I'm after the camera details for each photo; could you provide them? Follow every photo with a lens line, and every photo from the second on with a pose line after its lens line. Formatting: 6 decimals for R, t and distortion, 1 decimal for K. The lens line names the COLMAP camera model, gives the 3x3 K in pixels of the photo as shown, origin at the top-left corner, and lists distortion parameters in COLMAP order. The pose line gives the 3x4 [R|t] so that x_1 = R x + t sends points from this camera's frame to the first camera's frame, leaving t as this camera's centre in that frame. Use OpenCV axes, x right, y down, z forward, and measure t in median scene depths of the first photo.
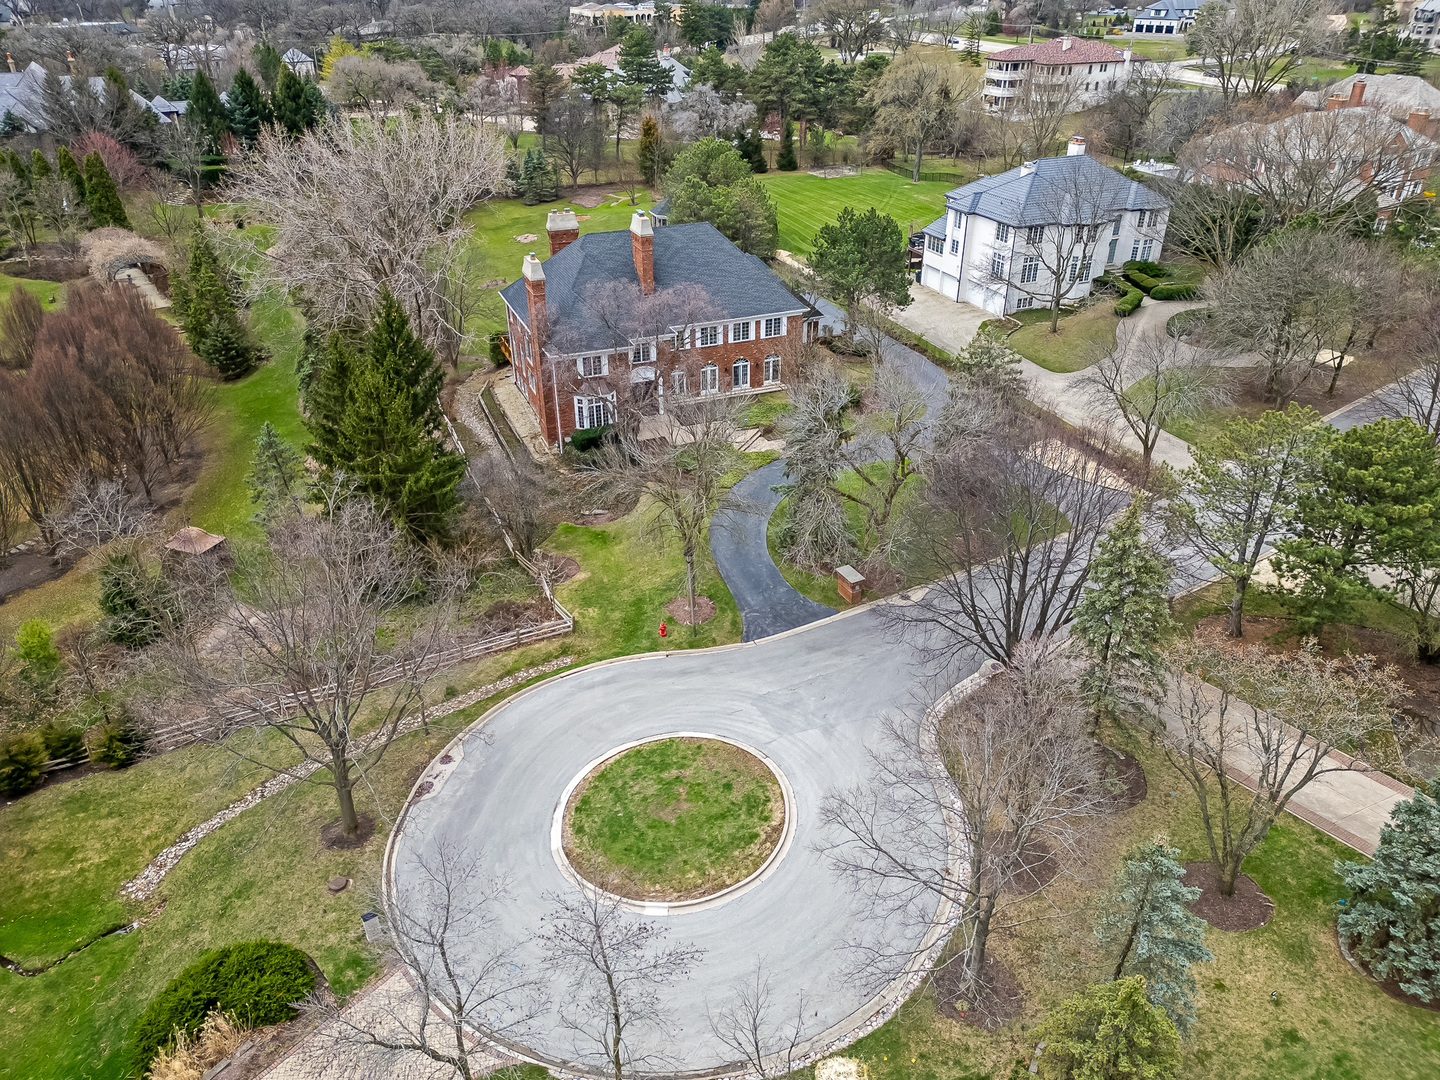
lens RADIAL K [[1013.7, 0, 720.0], [0, 1013.7, 540.0], [0, 0, 1]] dist [0.096066, -0.138358]
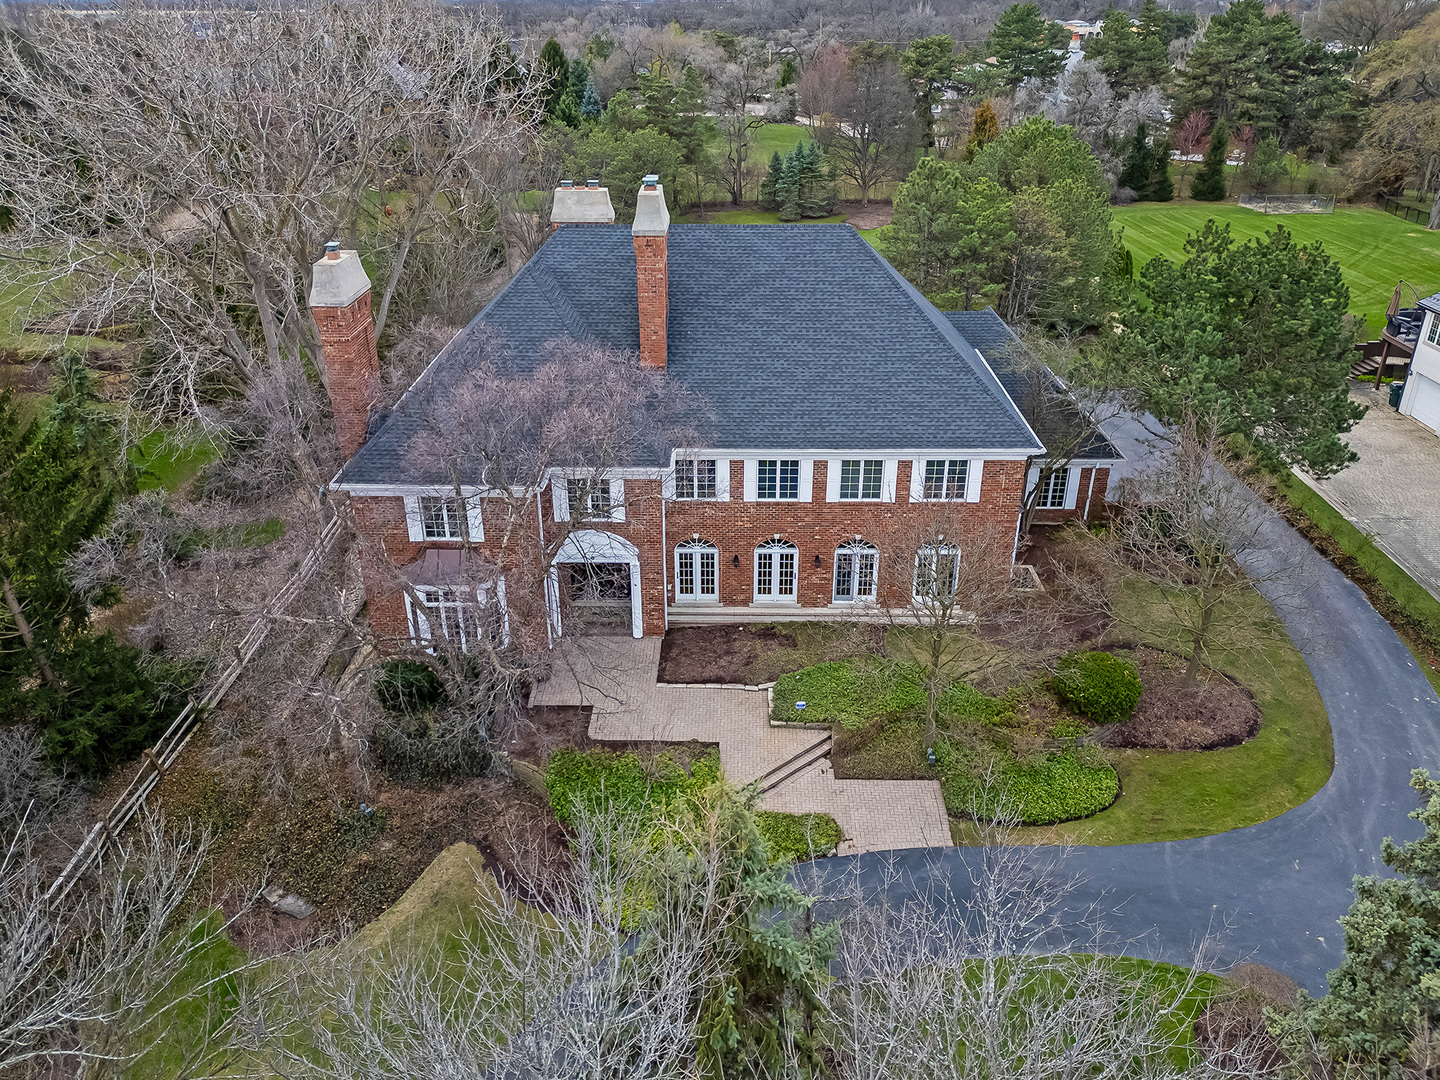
lens RADIAL K [[1061.9, 0, 720.0], [0, 1061.9, 540.0], [0, 0, 1]] dist [0.080892, -0.091466]
pose [[0.918364, 0.177856, -0.353517, 0.113395], [-0.197015, 0.980223, -0.018648, -0.143249], [0.343209, 0.086774, 0.935242, 0.508424]]
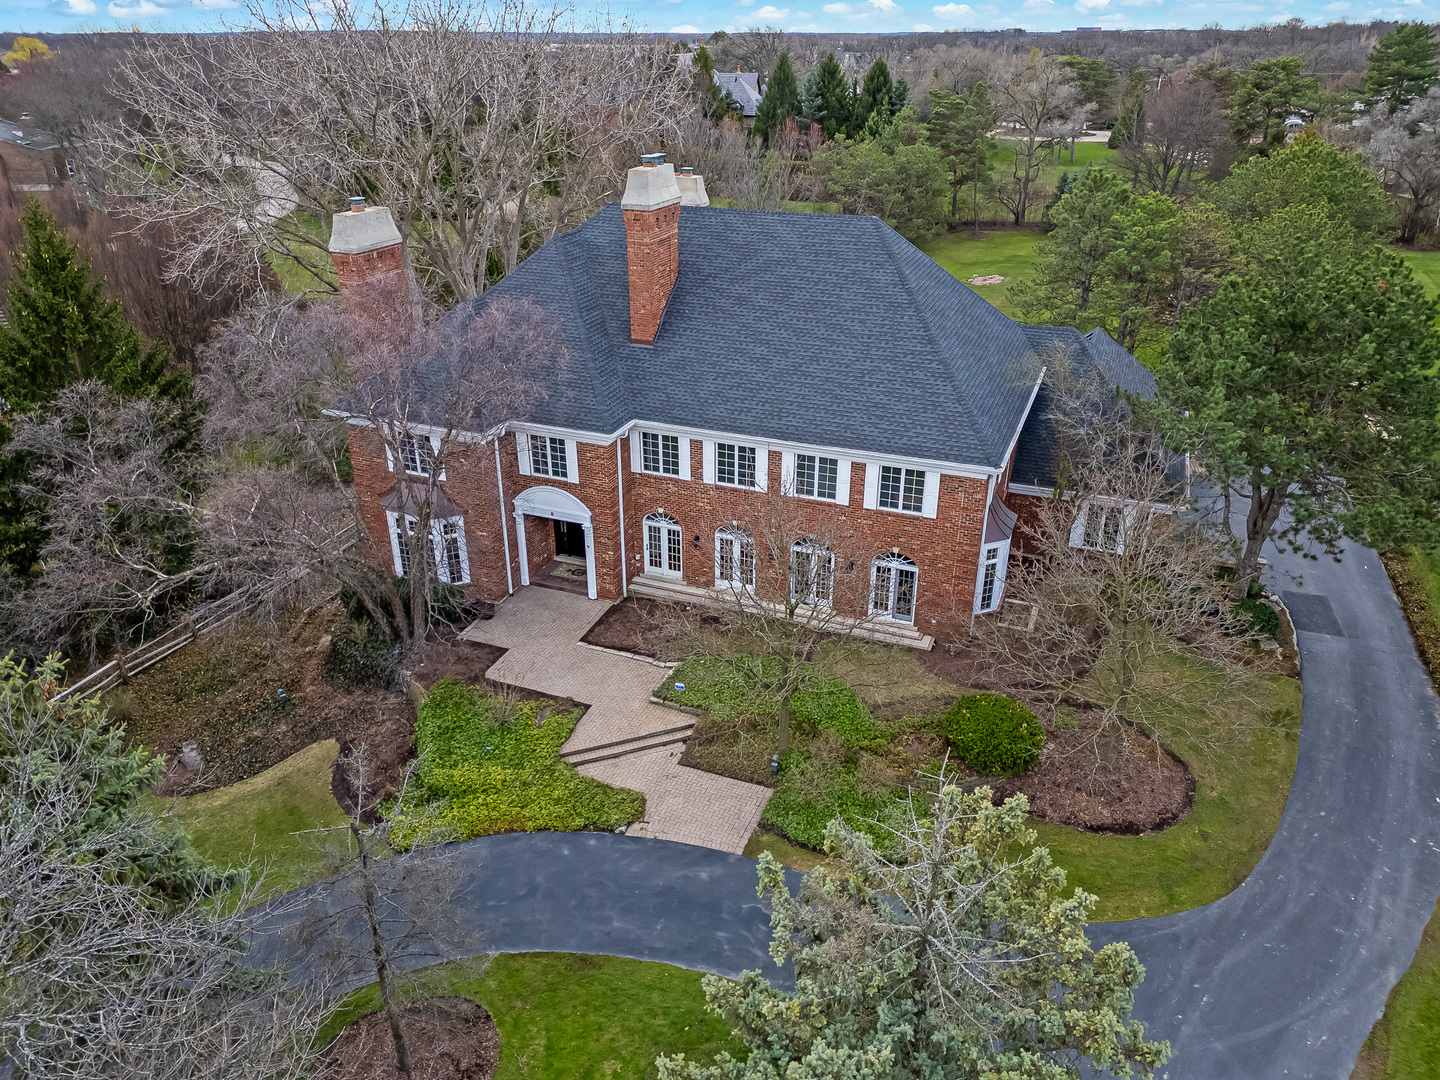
lens RADIAL K [[1013.8, 0, 720.0], [0, 1013.8, 540.0], [0, 0, 1]] dist [0.071283, -0.057807]
pose [[0.718440, 0.309893, -0.622744, 0.225987], [-0.348856, 0.935067, 0.062849, -0.172313], [0.601784, 0.172095, 0.779897, 0.592491]]
